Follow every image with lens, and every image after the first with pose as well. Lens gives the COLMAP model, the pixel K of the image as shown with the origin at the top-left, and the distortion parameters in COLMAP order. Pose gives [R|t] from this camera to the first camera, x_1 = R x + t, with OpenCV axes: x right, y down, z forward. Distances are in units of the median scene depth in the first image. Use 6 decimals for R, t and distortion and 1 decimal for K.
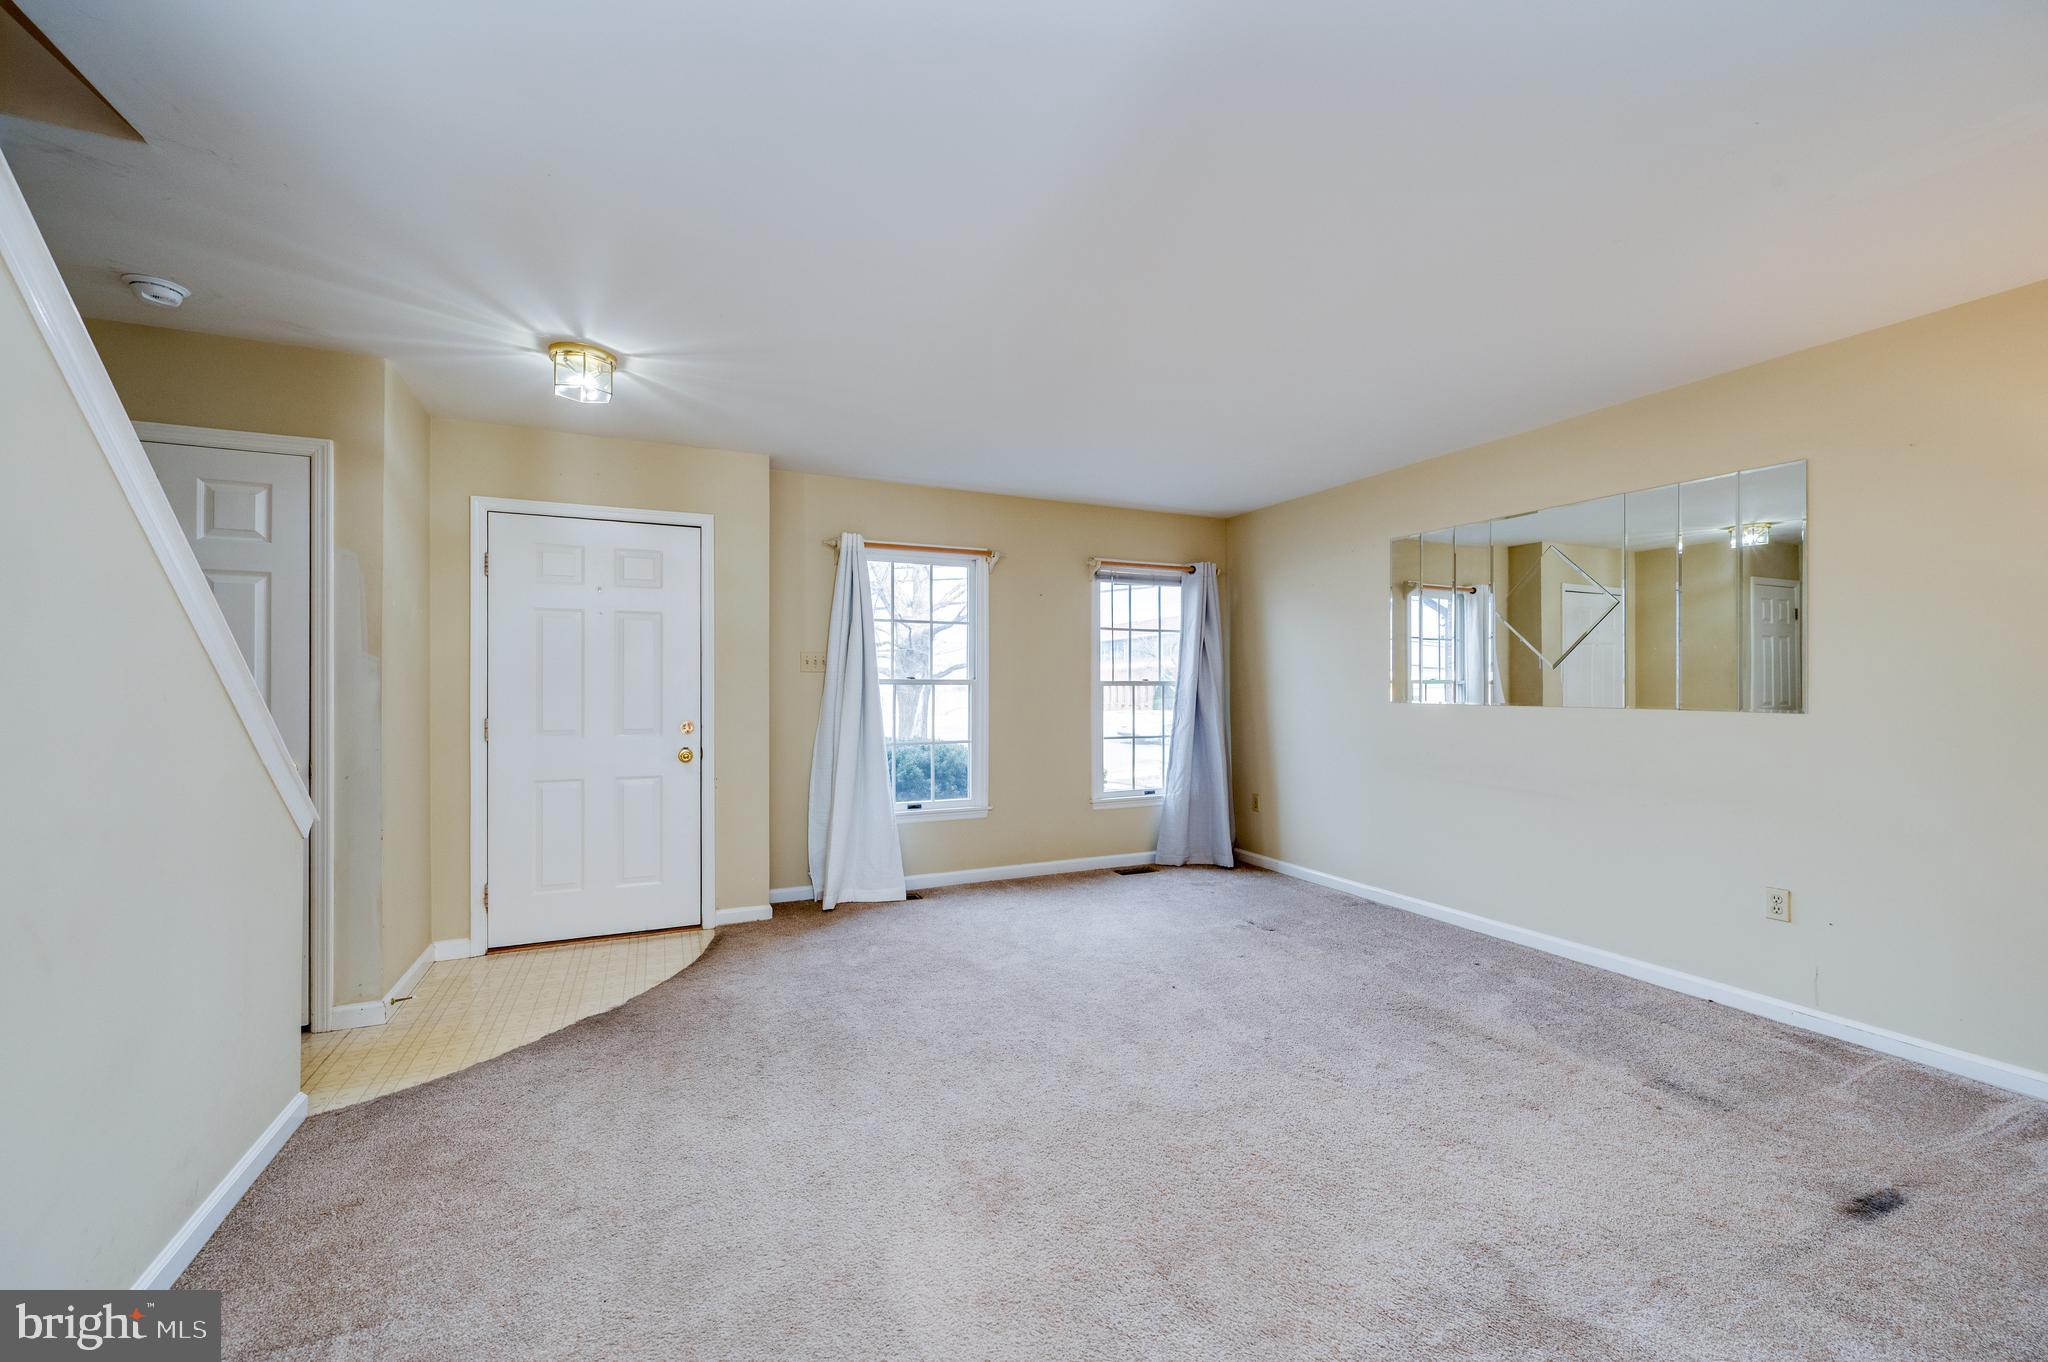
lens RADIAL K [[805.6, 0, 1027.3], [0, 805.6, 690.2], [0, 0, 1]] dist [-0.001167, -0.000315]
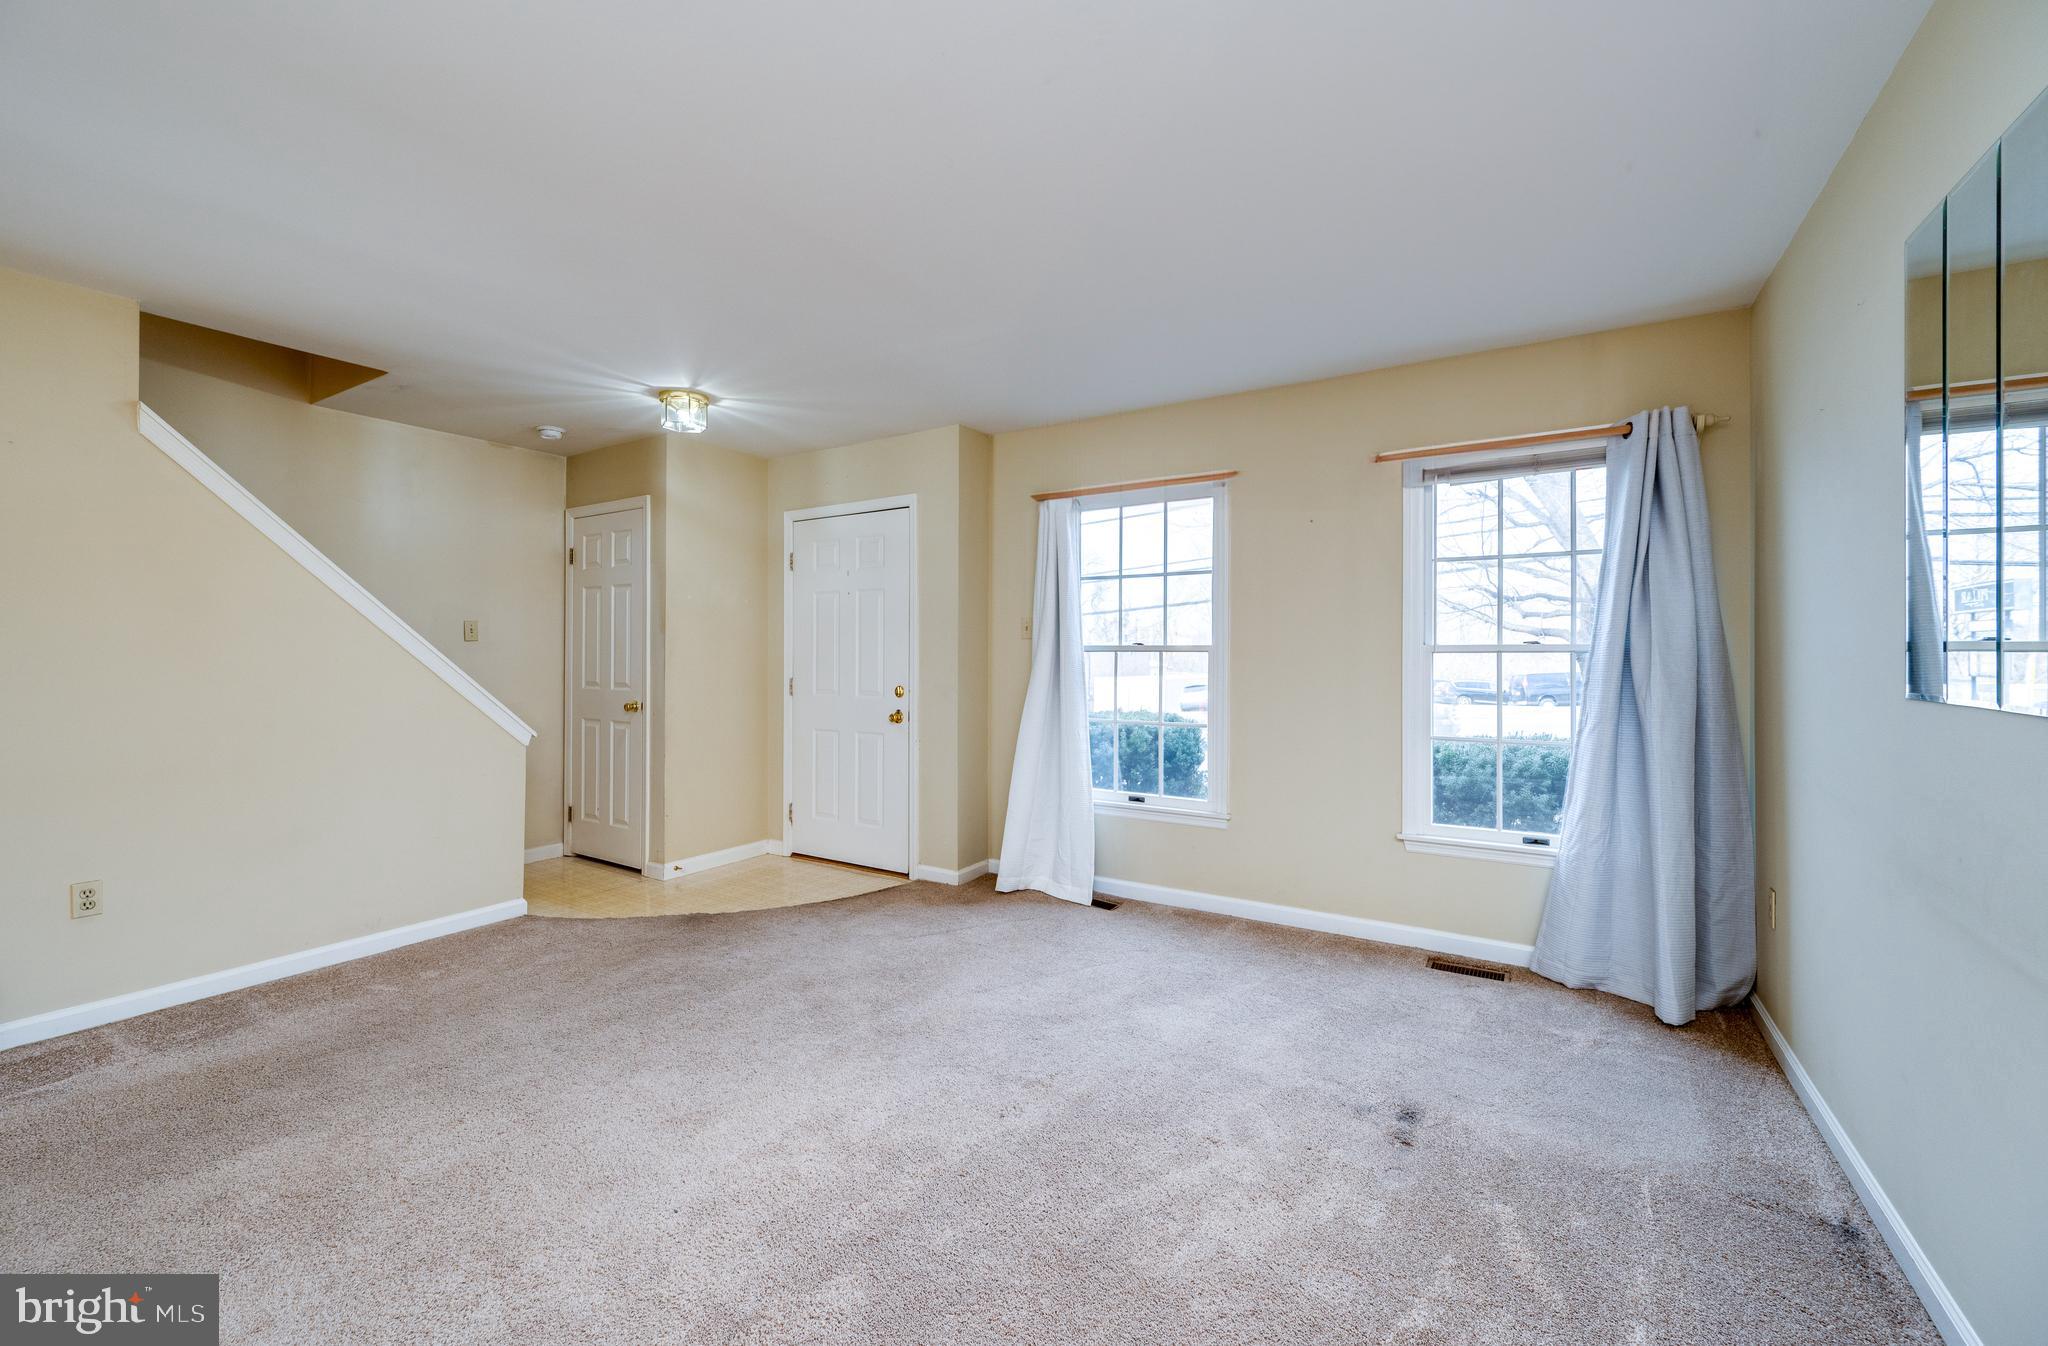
lens RADIAL K [[820.7, 0, 1002.4], [0, 820.7, 657.3], [0, 0, 1]] dist [-0.001679, -0.000934]
pose [[0.540792, 0.002961, -0.841151, 0.585989], [-0.004207, 0.999991, 0.000815, -0.001943], [0.841146, 0.003098, 0.540800, 0.507734]]
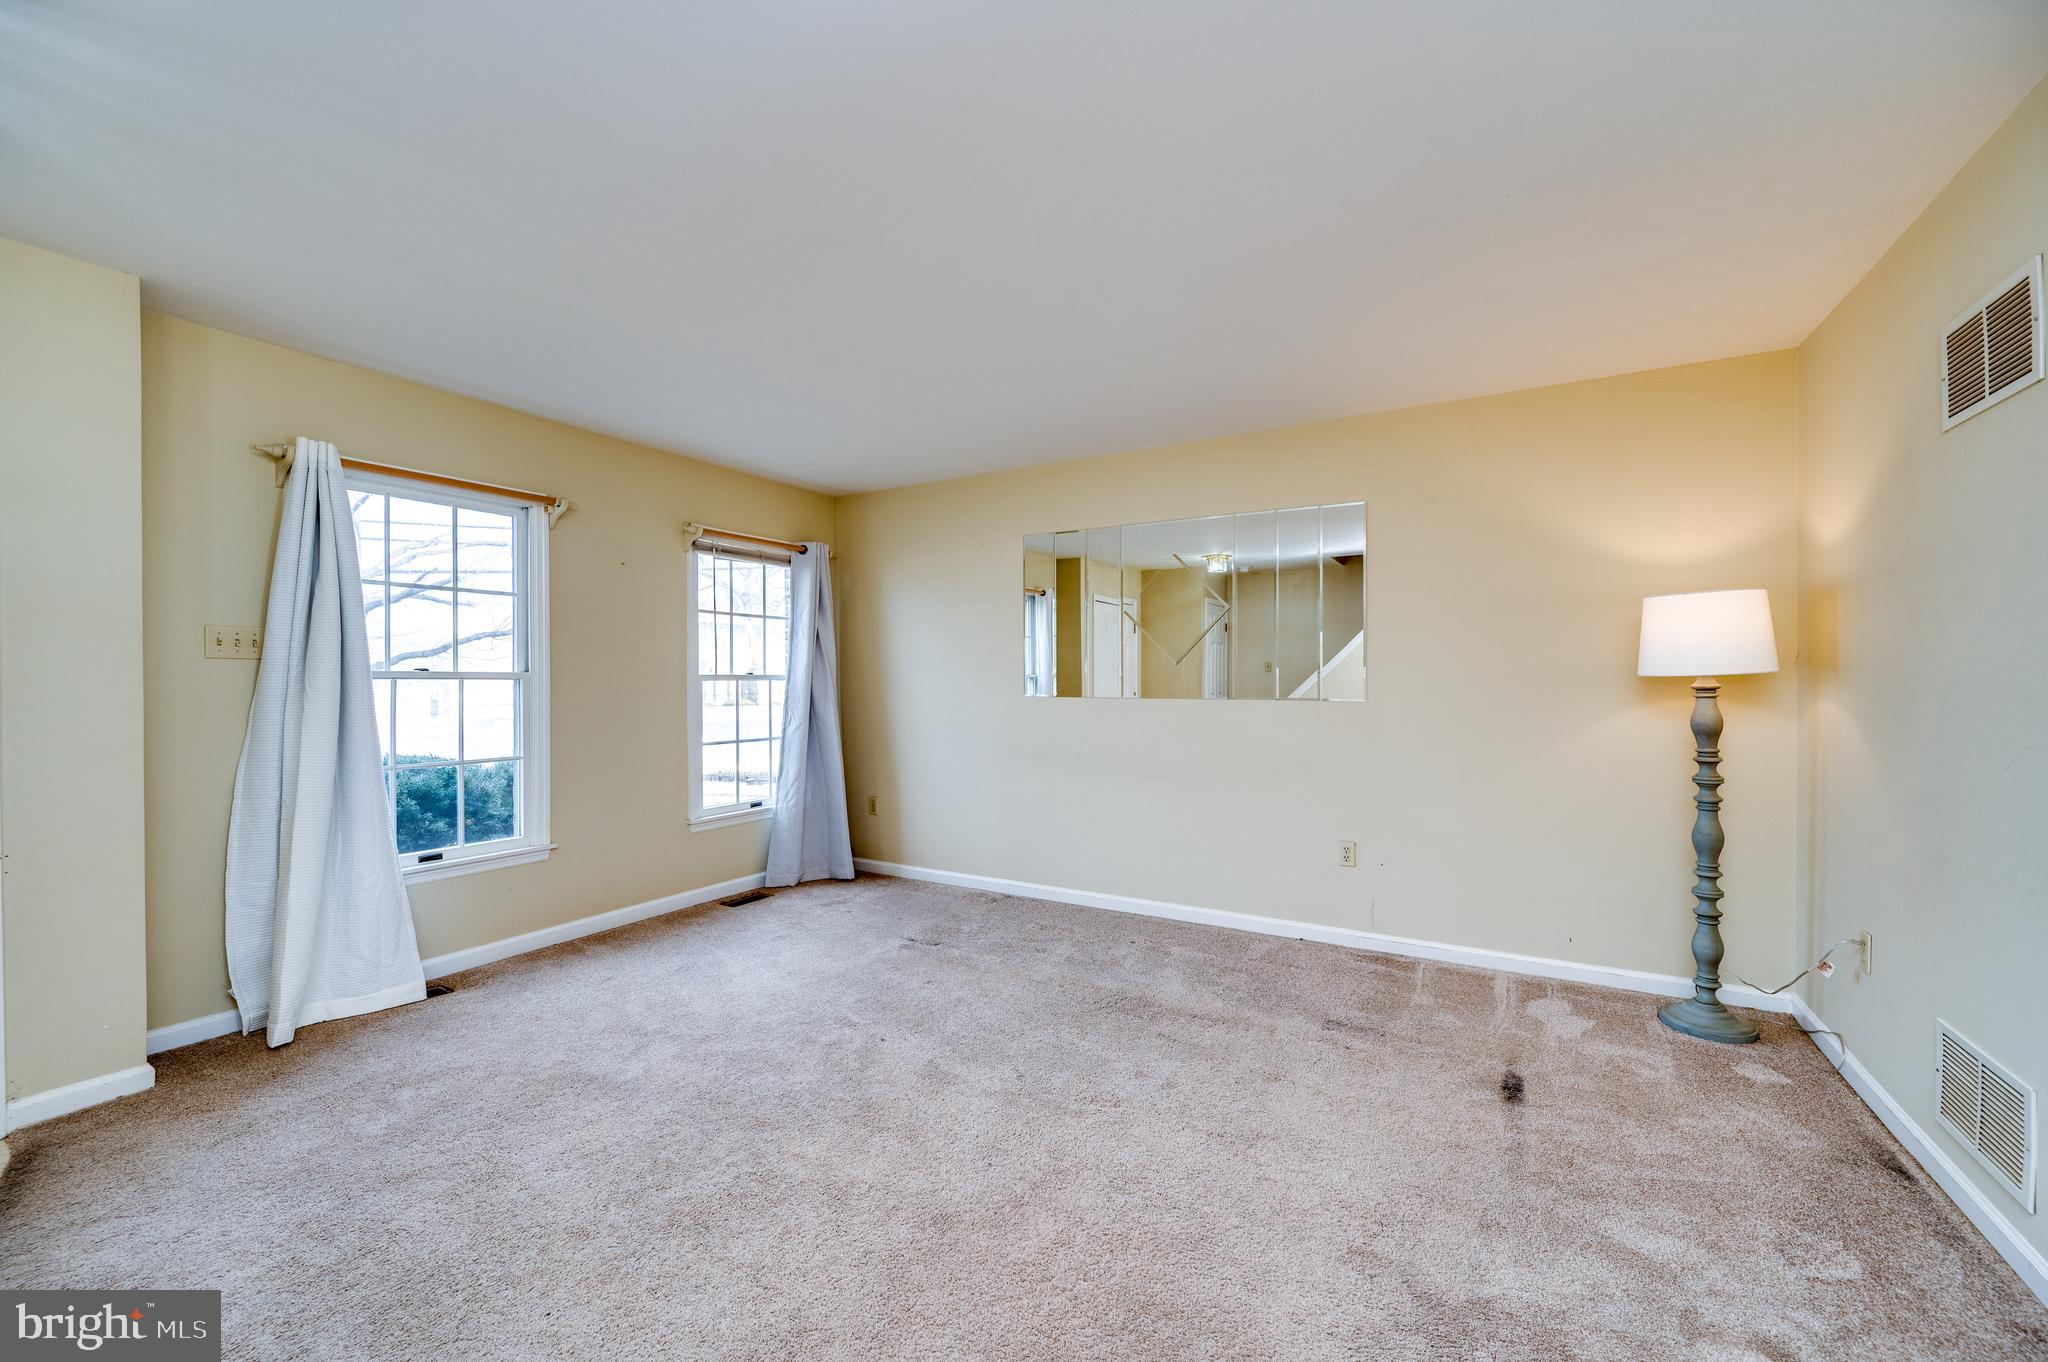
lens RADIAL K [[805.6, 0, 1025.1], [0, 805.6, 686.1], [0, 0, 1]] dist [-0.001167, -0.000315]
pose [[0.822400, -0.005949, 0.568879, -0.134582], [0.005725, 0.999981, 0.002181, 0.000316], [-0.568881, 0.001463, 0.822418, 0.180452]]
